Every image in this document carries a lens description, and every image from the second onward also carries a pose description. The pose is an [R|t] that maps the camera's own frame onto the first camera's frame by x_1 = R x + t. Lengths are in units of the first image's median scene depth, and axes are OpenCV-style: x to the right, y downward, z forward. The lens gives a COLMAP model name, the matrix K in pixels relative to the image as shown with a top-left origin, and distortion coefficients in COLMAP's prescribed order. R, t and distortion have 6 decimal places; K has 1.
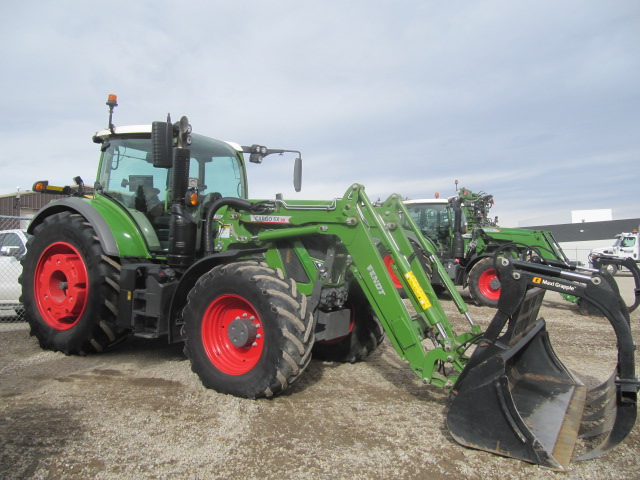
lens RADIAL K [[527.7, 0, 320.0], [0, 527.7, 240.0], [0, 0, 1]] dist [-0.012994, 0.000769]
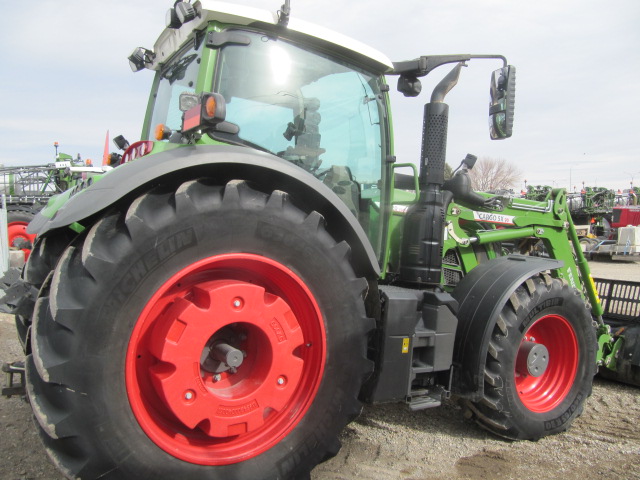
lens RADIAL K [[527.7, 0, 320.0], [0, 527.7, 240.0], [0, 0, 1]] dist [-0.012994, 0.000769]
pose [[0.472168, -0.025596, 0.881137, -0.932128], [-0.040784, 0.997874, 0.050842, -0.035408], [-0.880565, -0.059942, 0.470120, 0.836196]]
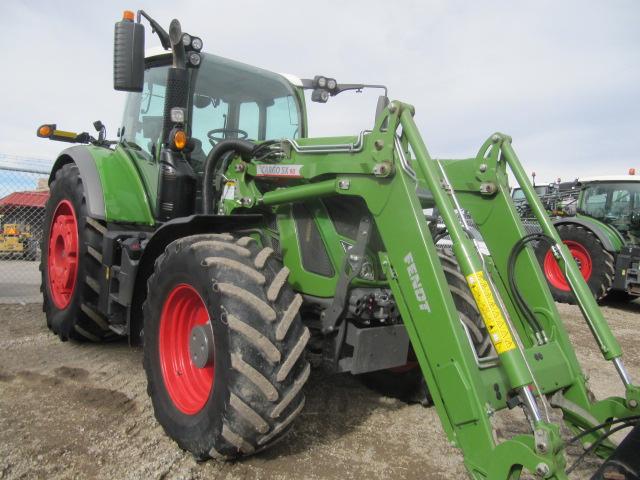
lens RADIAL K [[527.3, 0, 320.0], [0, 527.3, 240.0], [0, 0, 1]] dist [-0.030463, 0.004477]
pose [[0.940296, 0.060167, -0.334999, 0.164976], [-0.050301, 0.998009, 0.038056, 0.016453], [0.336622, -0.018933, 0.941450, 0.417347]]
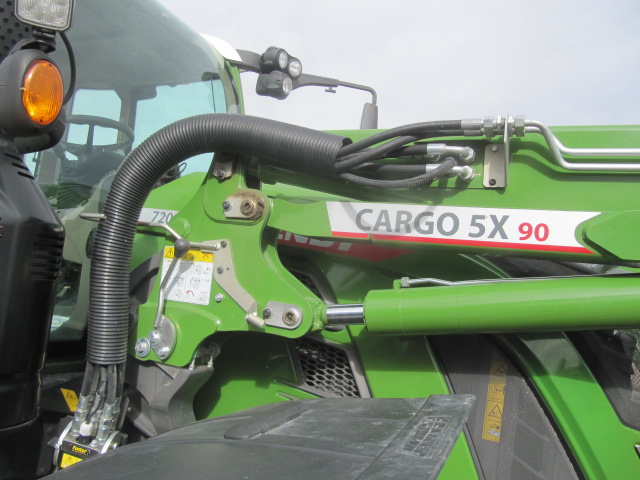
lens RADIAL K [[527.7, 0, 320.0], [0, 527.7, 240.0], [0, 0, 1]] dist [-0.012994, 0.000769]
pose [[0.992029, 0.064195, 0.108436, -0.156972], [-0.054532, 0.994462, -0.089840, -0.014152], [-0.113603, 0.083210, 0.990036, 0.803770]]
